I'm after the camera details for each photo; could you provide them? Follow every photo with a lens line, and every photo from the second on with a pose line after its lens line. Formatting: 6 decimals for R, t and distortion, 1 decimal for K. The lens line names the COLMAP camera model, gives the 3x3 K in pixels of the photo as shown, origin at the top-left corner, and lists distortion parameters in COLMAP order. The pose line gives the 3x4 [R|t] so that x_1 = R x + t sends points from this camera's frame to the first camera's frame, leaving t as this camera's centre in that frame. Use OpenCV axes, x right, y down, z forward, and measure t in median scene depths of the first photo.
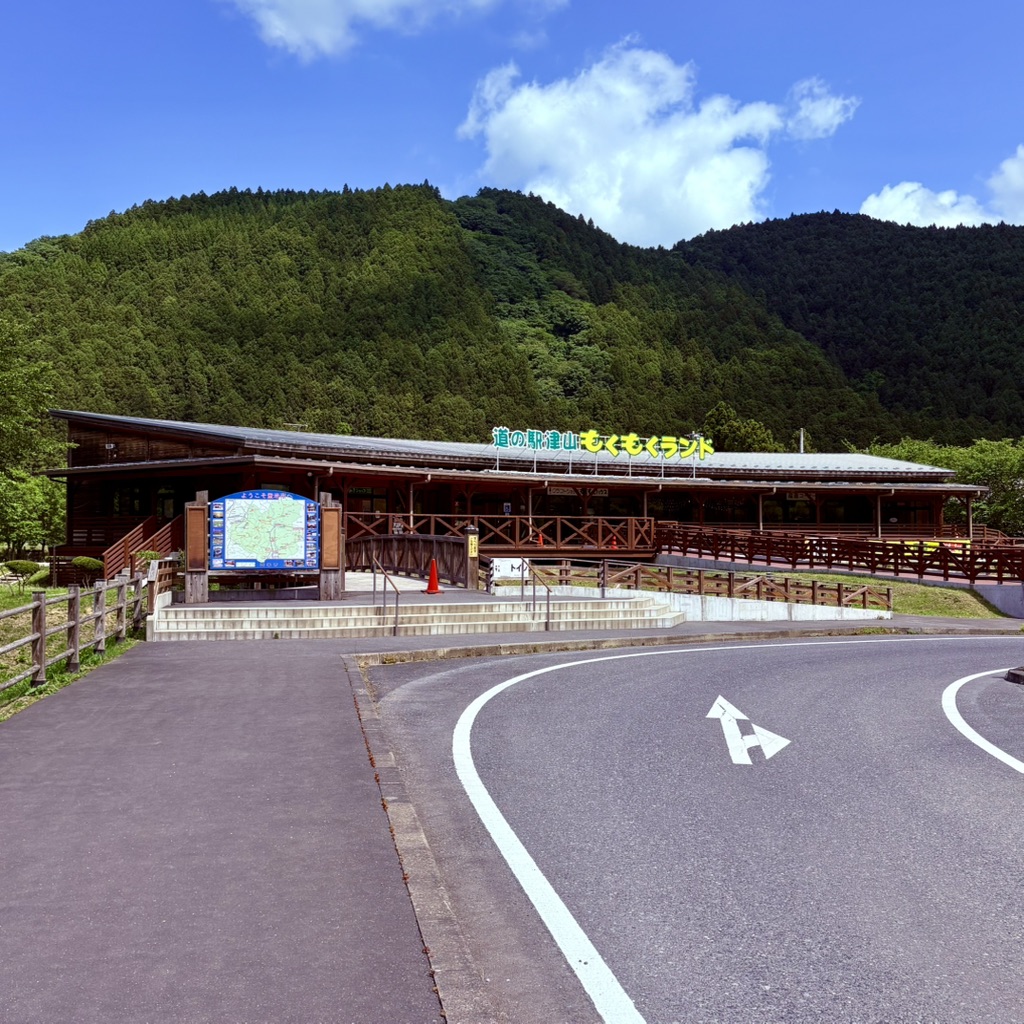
lens RADIAL K [[1220.6, 0, 511.2], [0, 1220.6, 534.4], [0, 0, 1]] dist [0.159865, -0.469668]
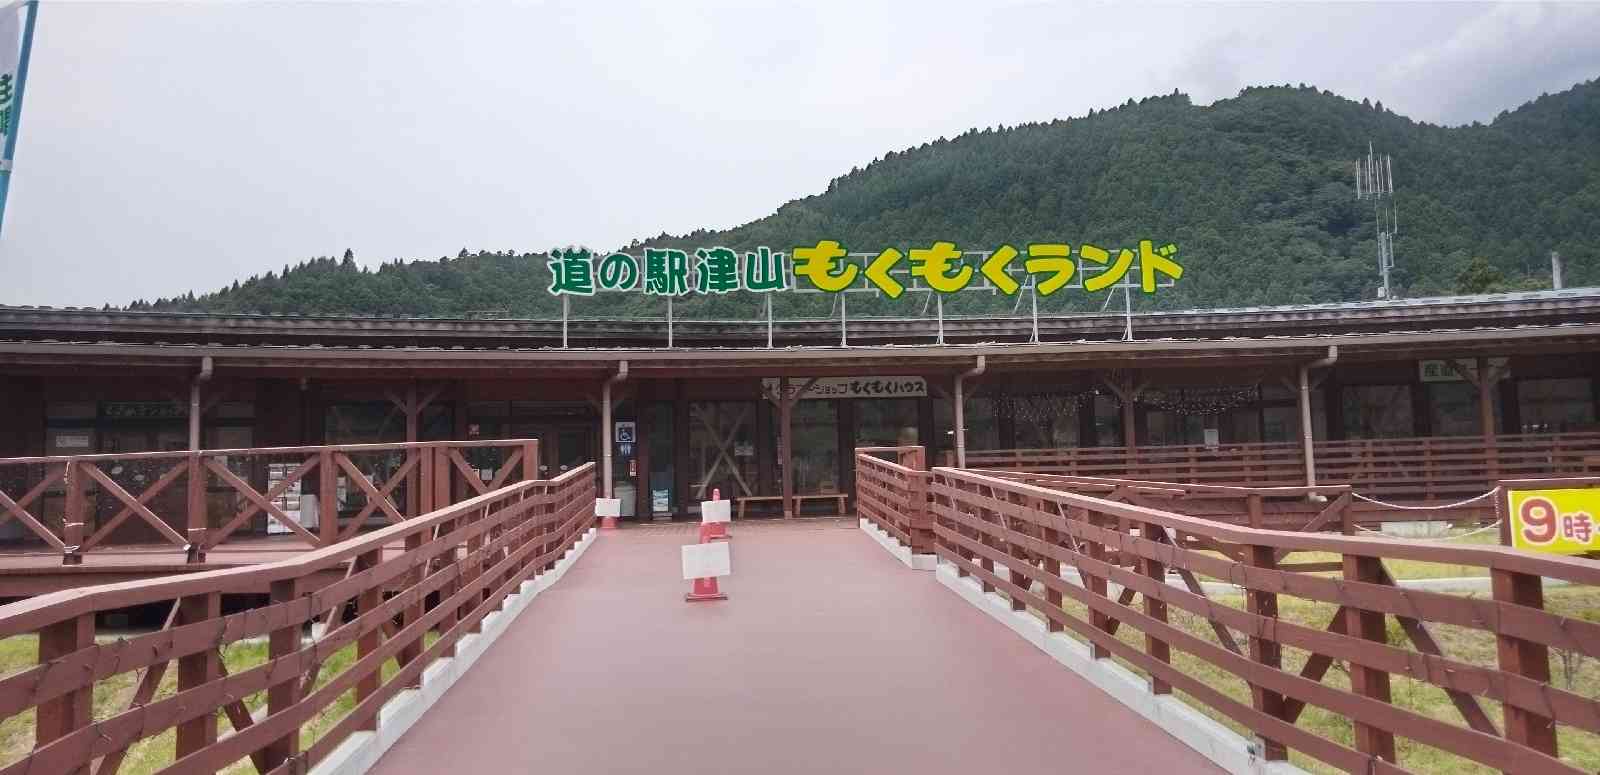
lens RADIAL K [[1194.2, 0, 800.0], [0, 1194.2, 387.5], [0, 0, 1]] dist [0.041817, -0.056184]
pose [[0.911410, -0.064474, -0.406418, 0.157853], [0.034796, 0.996187, -0.080001, -0.001106], [0.410026, 0.058772, 0.910178, 0.439557]]
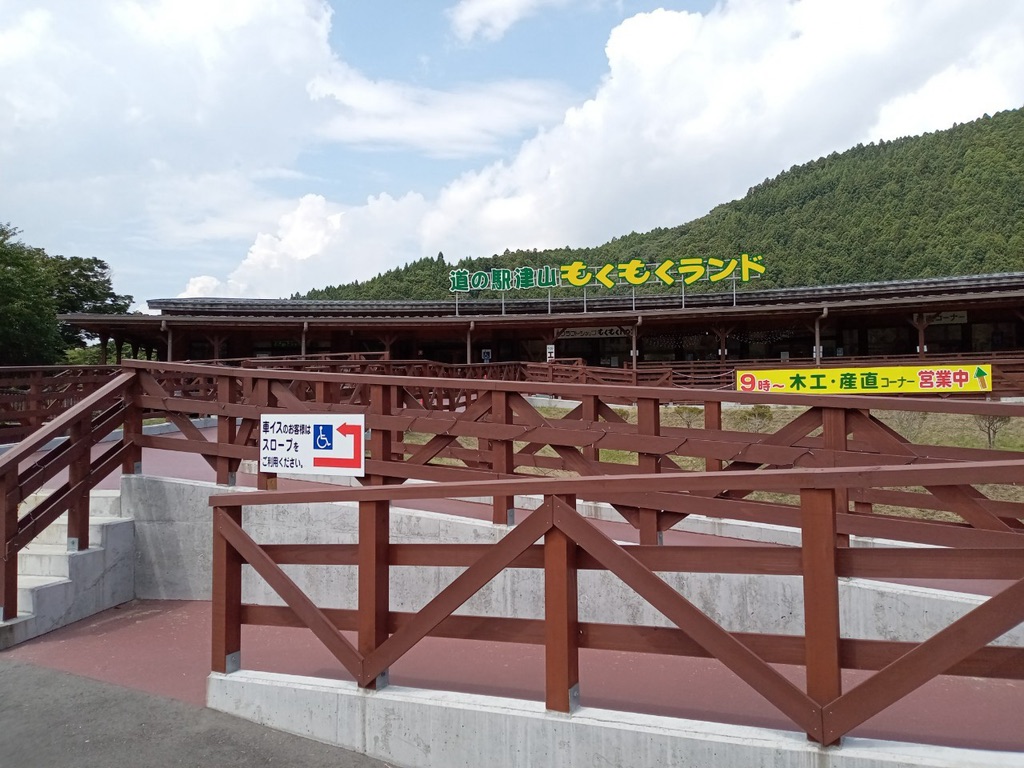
lens RADIAL K [[773.2, 0, 494.0], [0, 773.2, 384.1], [0, 0, 1]] dist [0.126661, -0.193798]
pose [[0.748589, -0.028272, -0.662432, 0.276839], [0.017731, 0.999587, -0.022624, 0.010665], [0.662798, 0.005191, 0.748780, 0.381540]]
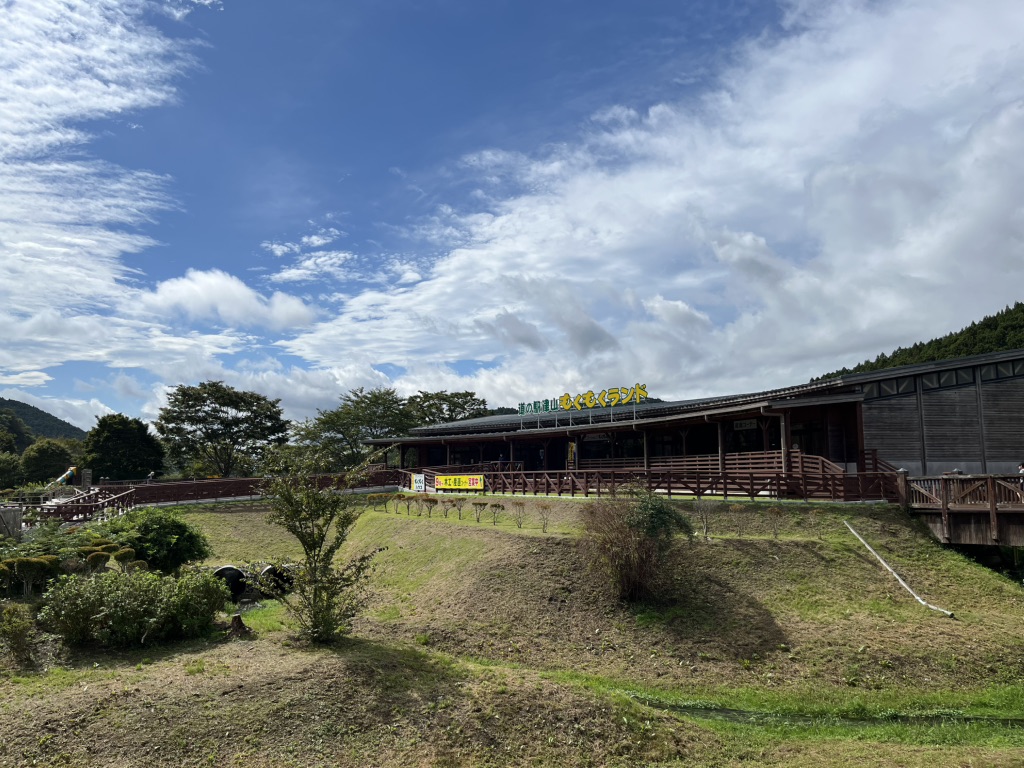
lens RADIAL K [[773.2, 0, 494.0], [0, 773.2, 384.1], [0, 0, 1]] dist [0.126661, -0.193798]
pose [[0.058951, -0.117273, -0.991348, 0.663668], [0.022111, 0.992985, -0.116152, 0.002759], [0.998016, -0.015073, 0.061130, 0.614676]]
